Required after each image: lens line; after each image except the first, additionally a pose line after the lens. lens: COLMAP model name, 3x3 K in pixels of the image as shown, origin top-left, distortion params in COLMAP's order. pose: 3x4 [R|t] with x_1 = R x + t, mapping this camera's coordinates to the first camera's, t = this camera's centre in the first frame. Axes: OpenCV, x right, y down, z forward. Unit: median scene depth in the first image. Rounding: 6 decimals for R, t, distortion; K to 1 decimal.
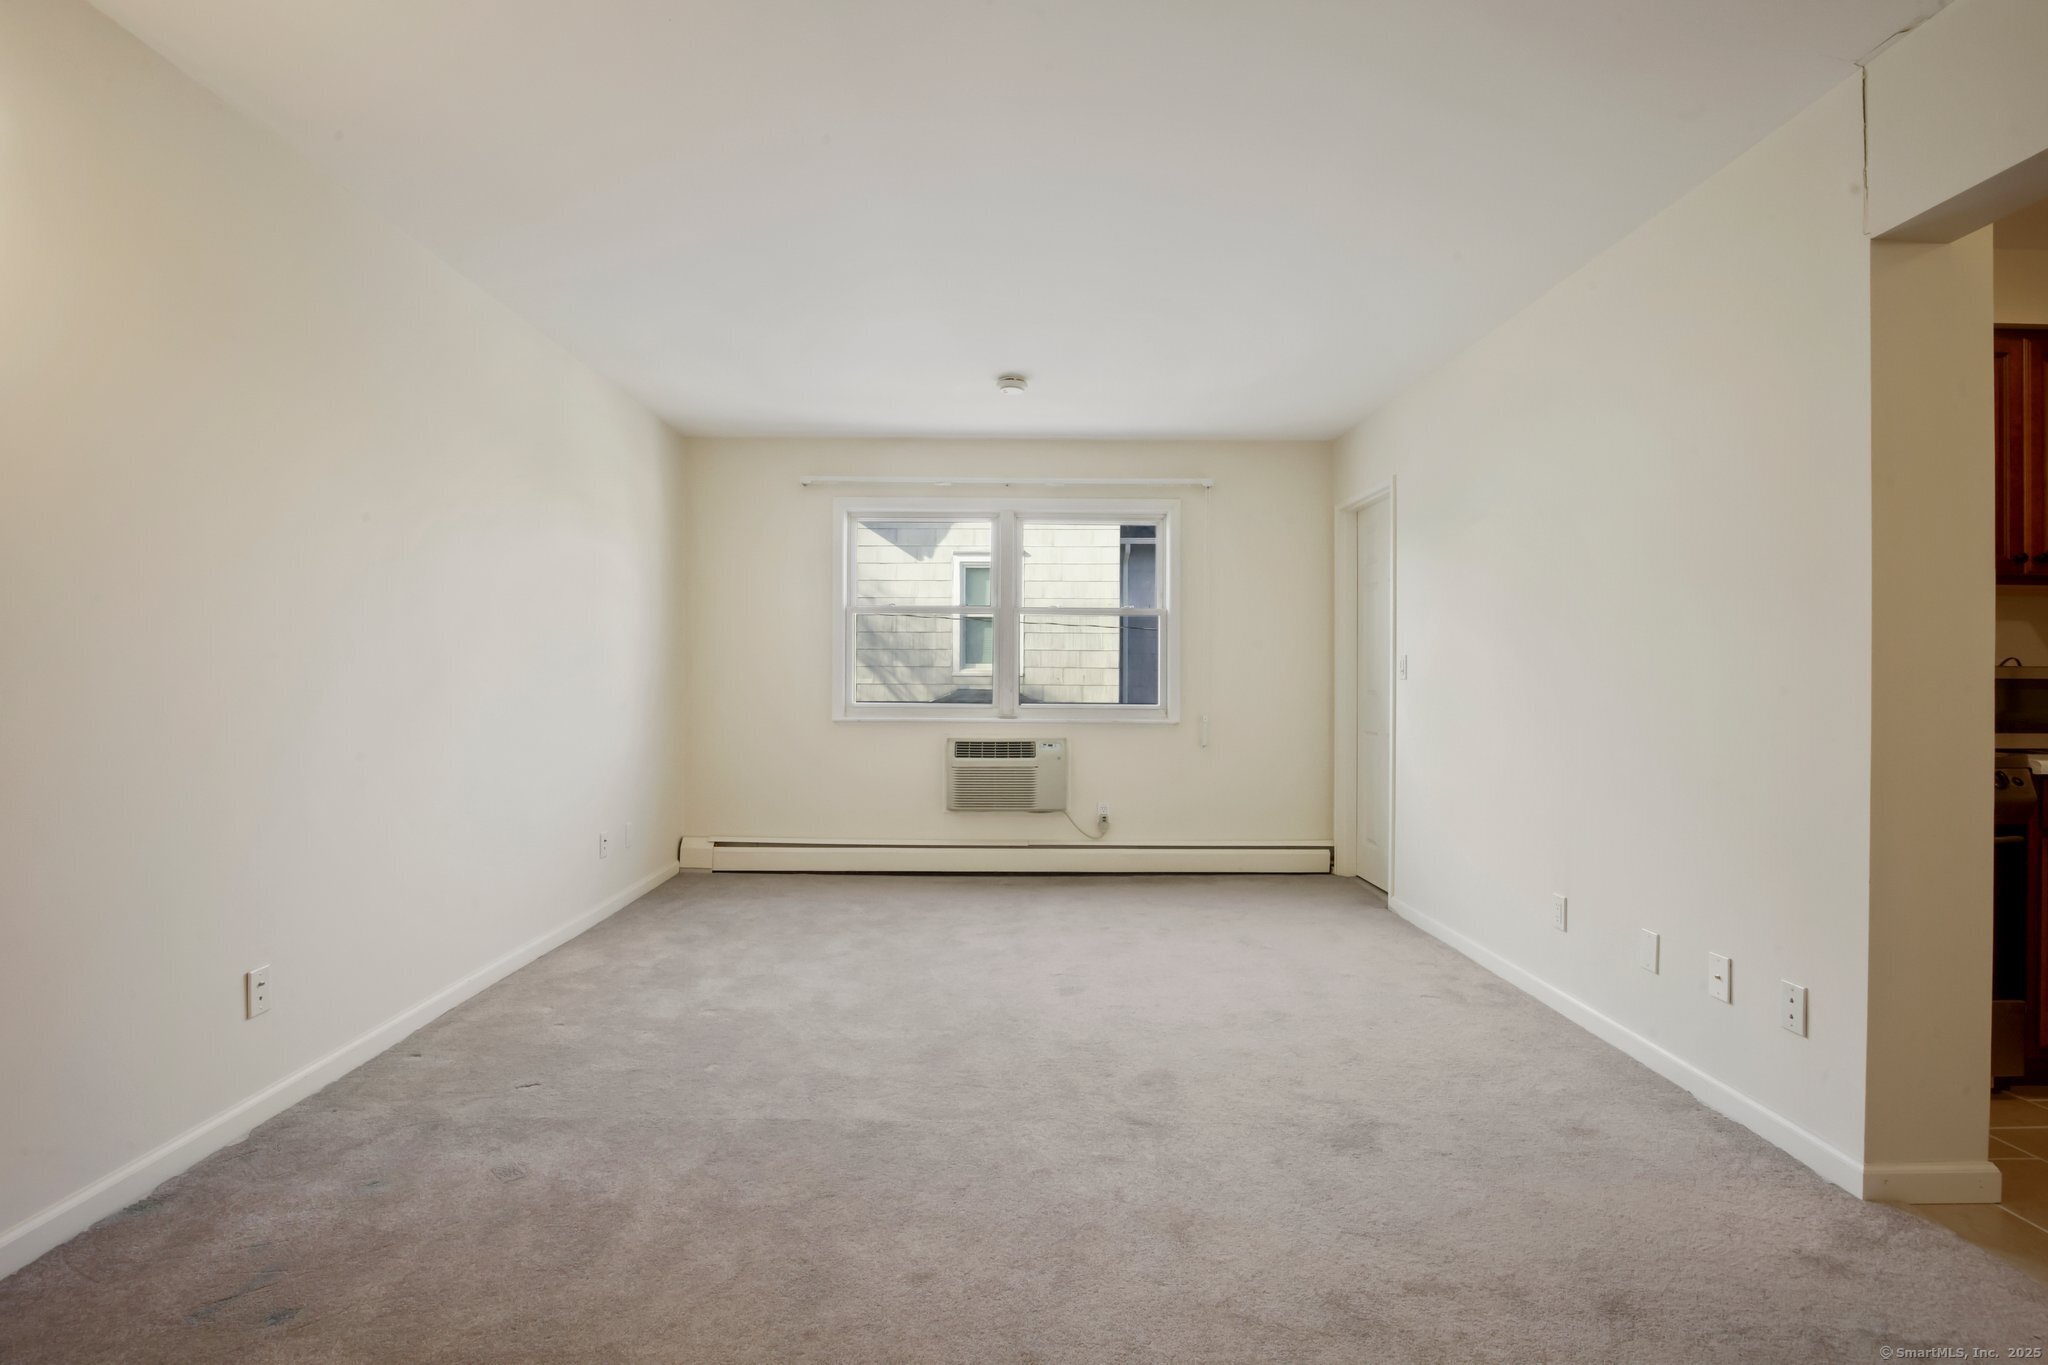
lens RADIAL K [[952.6, 0, 1017.0], [0, 952.6, 674.0], [0, 0, 1]] dist [-0.032396, 0.006666]
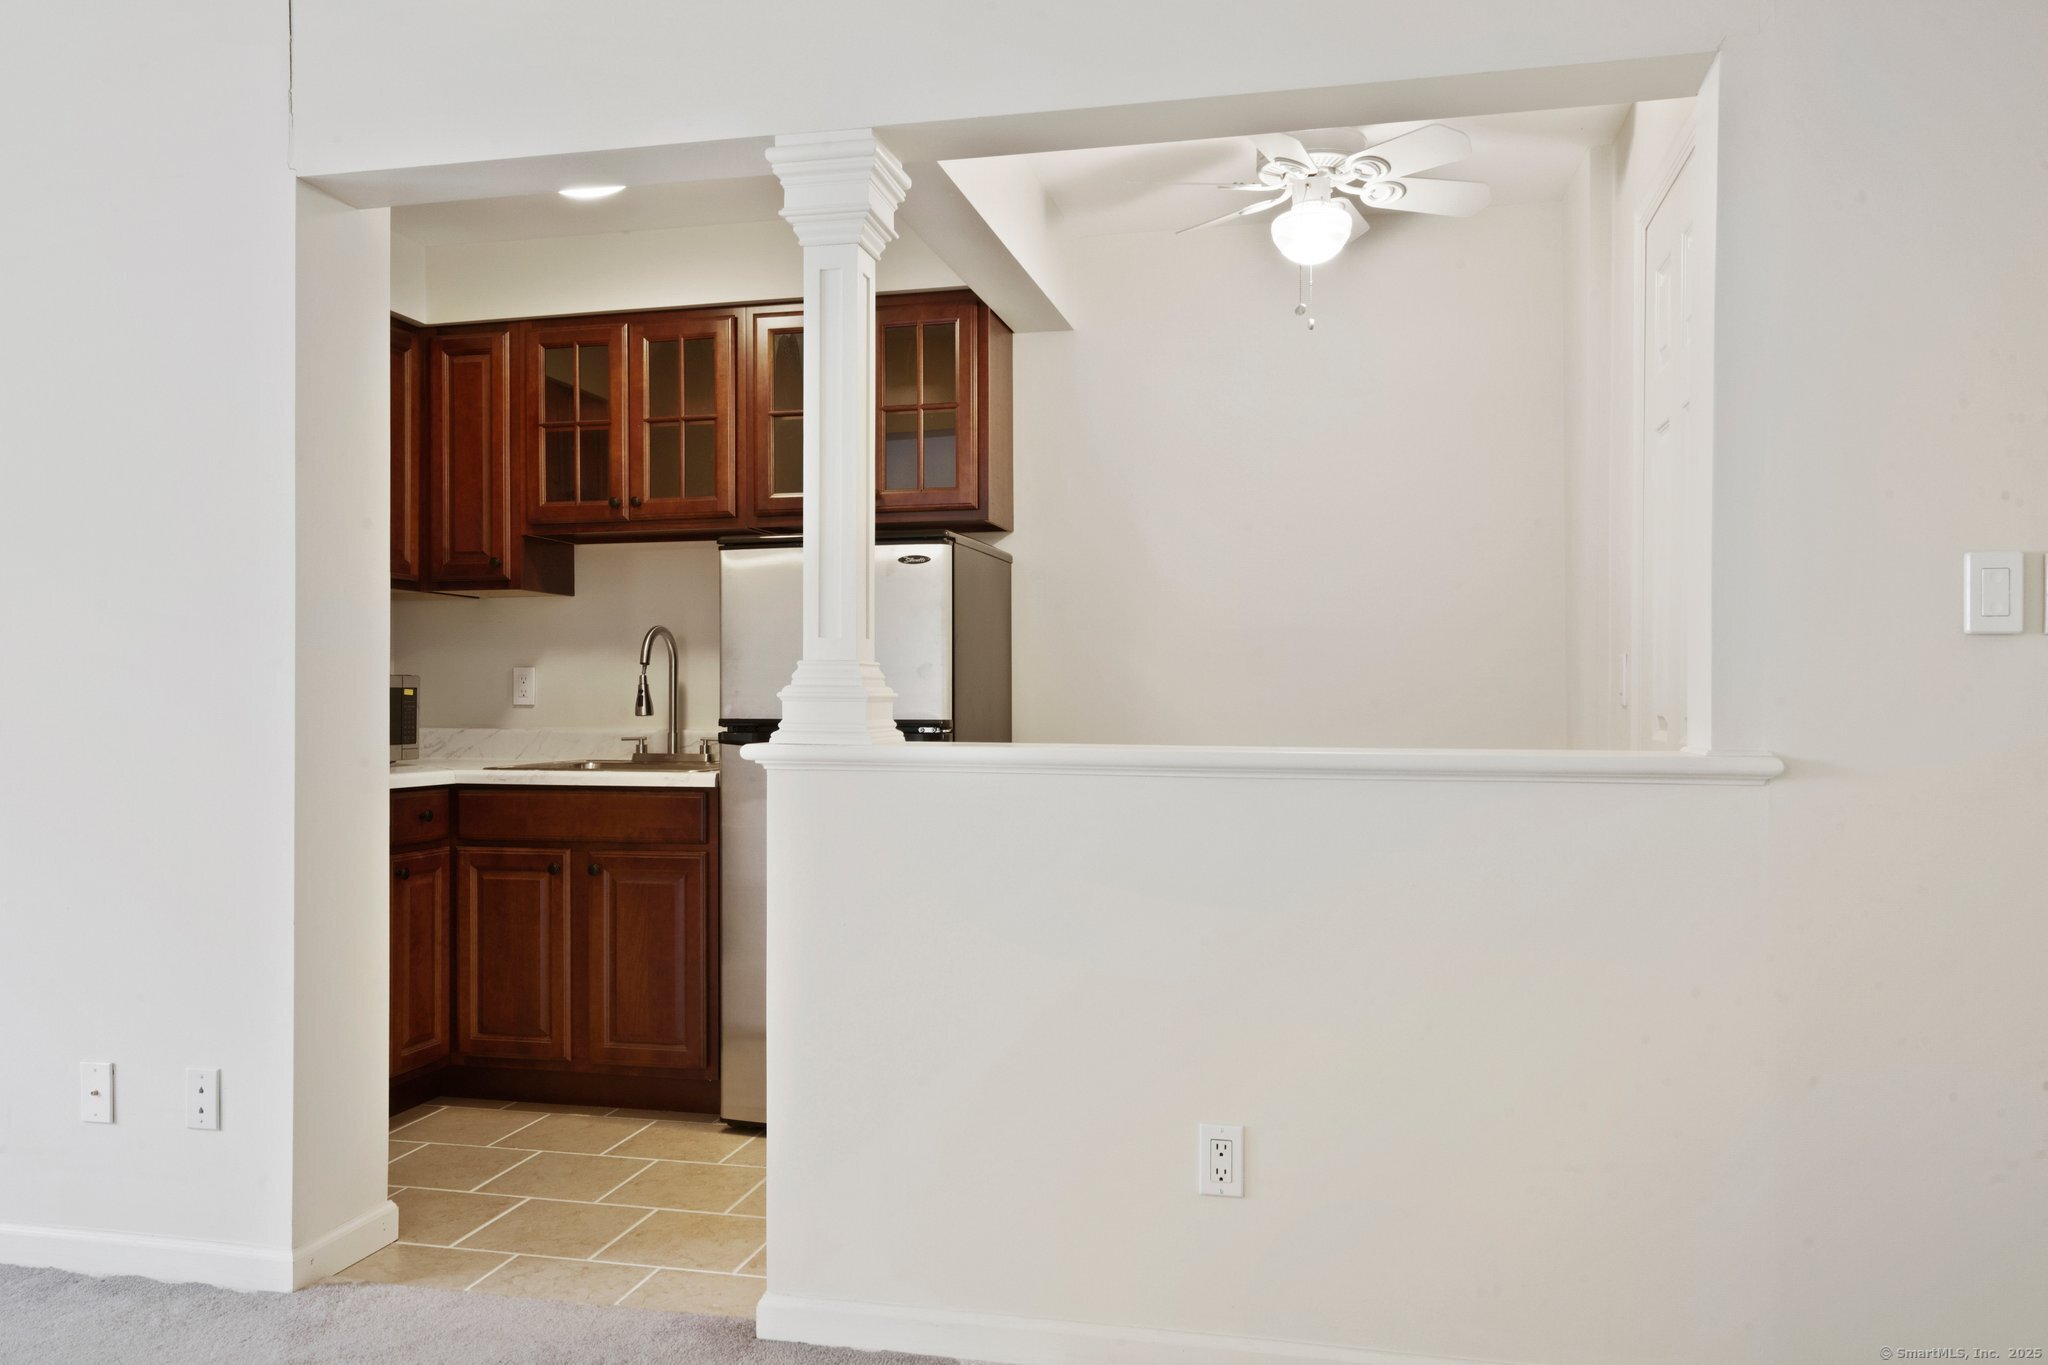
lens RADIAL K [[1523.5, 0, 1020.0], [0, 1523.5, 702.2], [0, 0, 1]] dist [0.007896, 0.007881]
pose [[0.233328, -0.011065, 0.972335, -0.118063], [-0.005360, 0.999905, 0.012665, -0.001486], [-0.972383, -0.008167, 0.233247, 0.005041]]
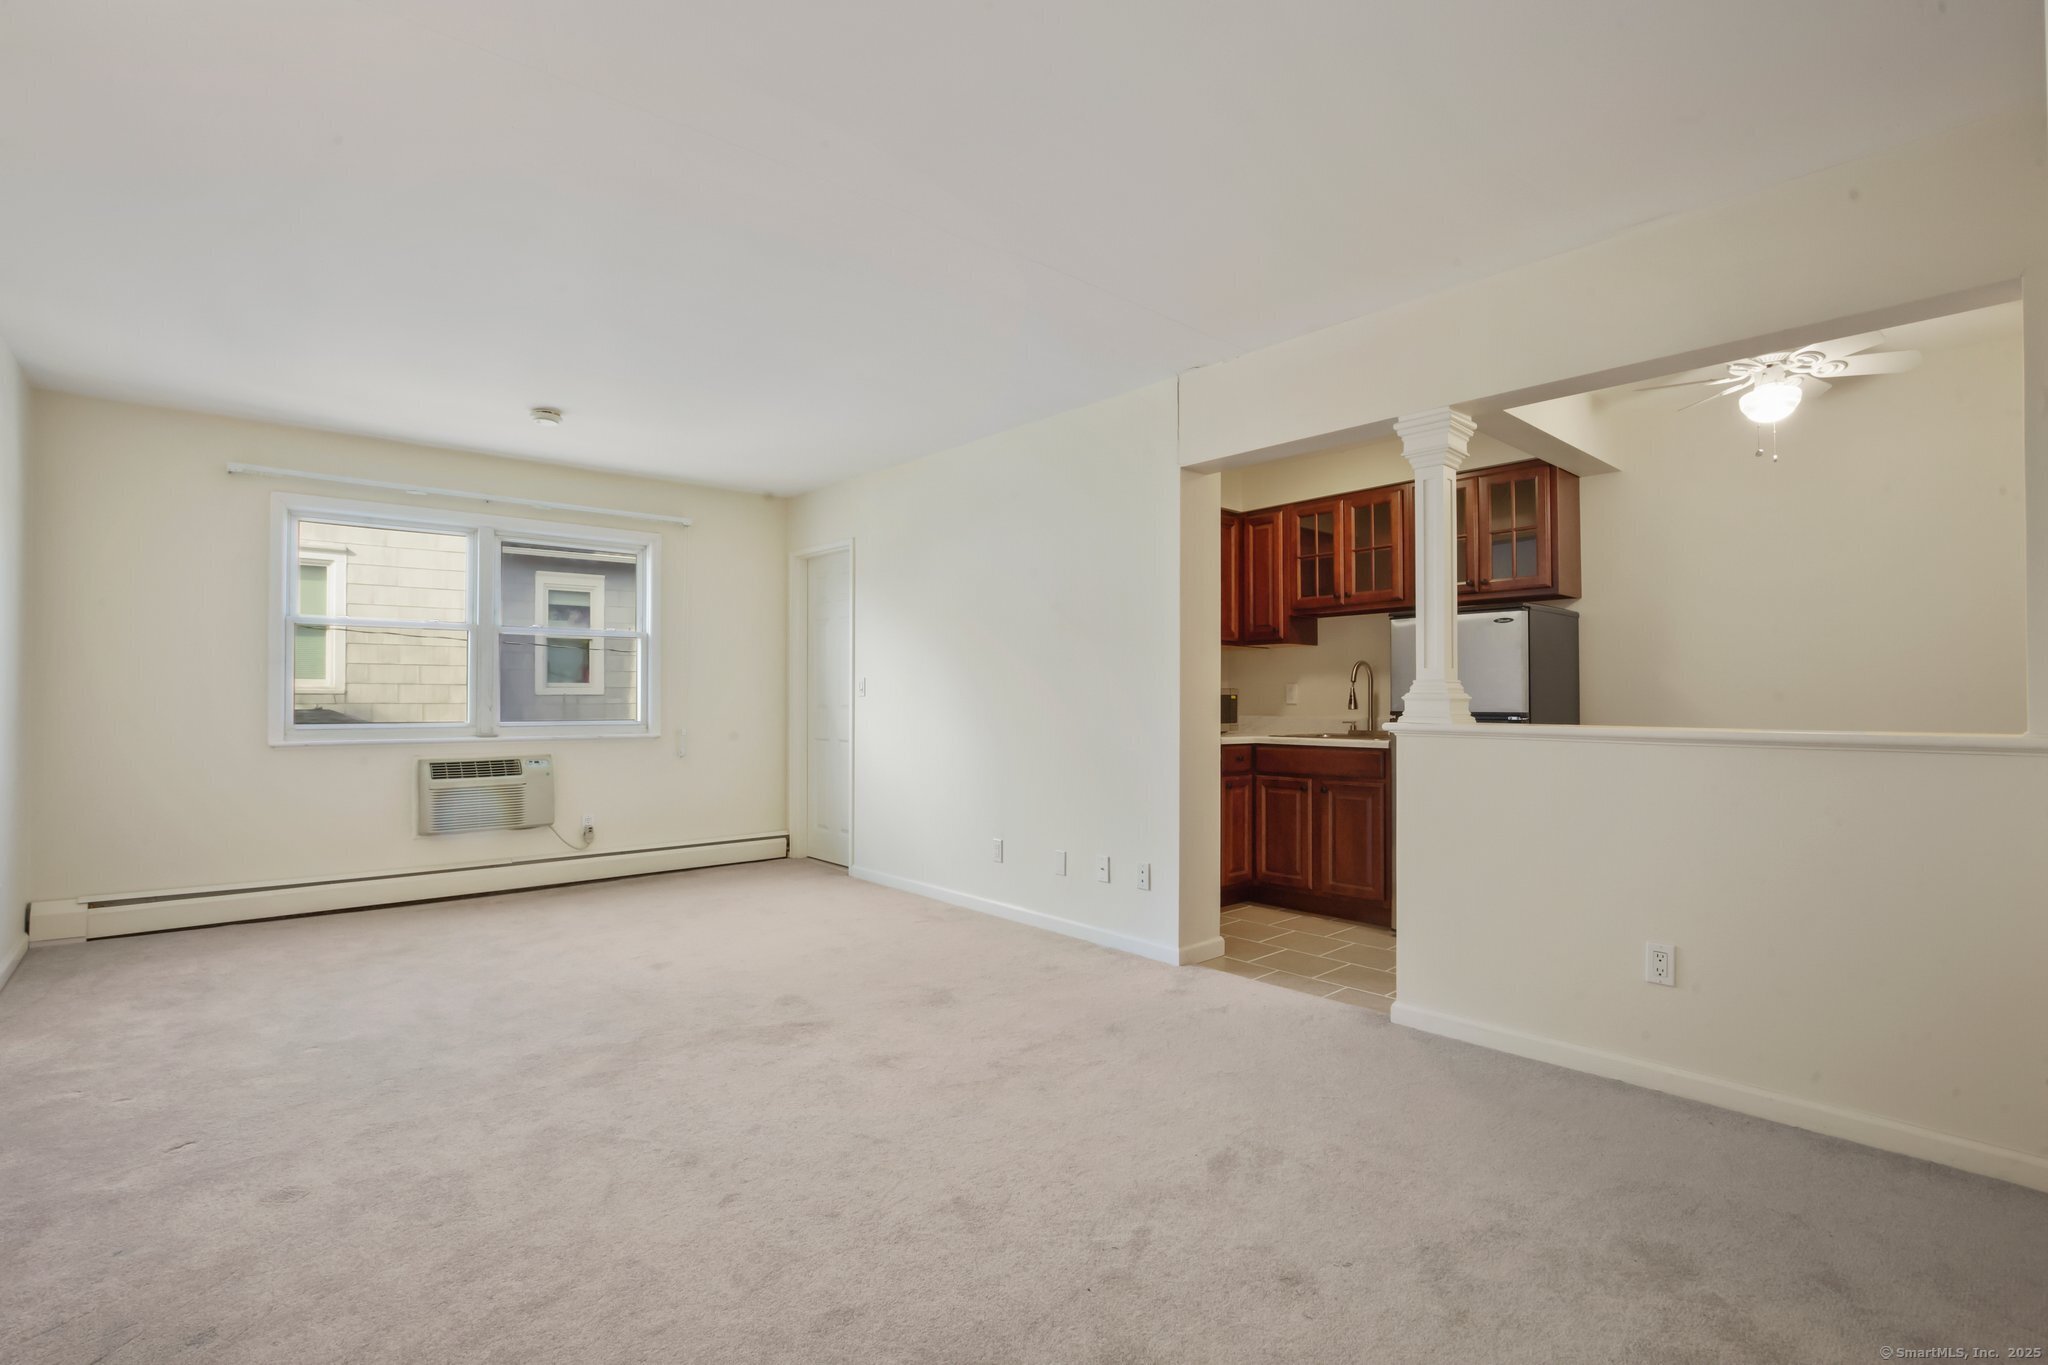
lens RADIAL K [[952.6, 0, 1011.7], [0, 952.6, 687.3], [0, 0, 1]] dist [-0.032396, 0.006666]
pose [[0.757860, 0.001798, 0.652414, -0.243897], [0.000257, 0.999995, -0.003055, -0.002097], [-0.652417, 0.002483, 0.757856, -0.102977]]
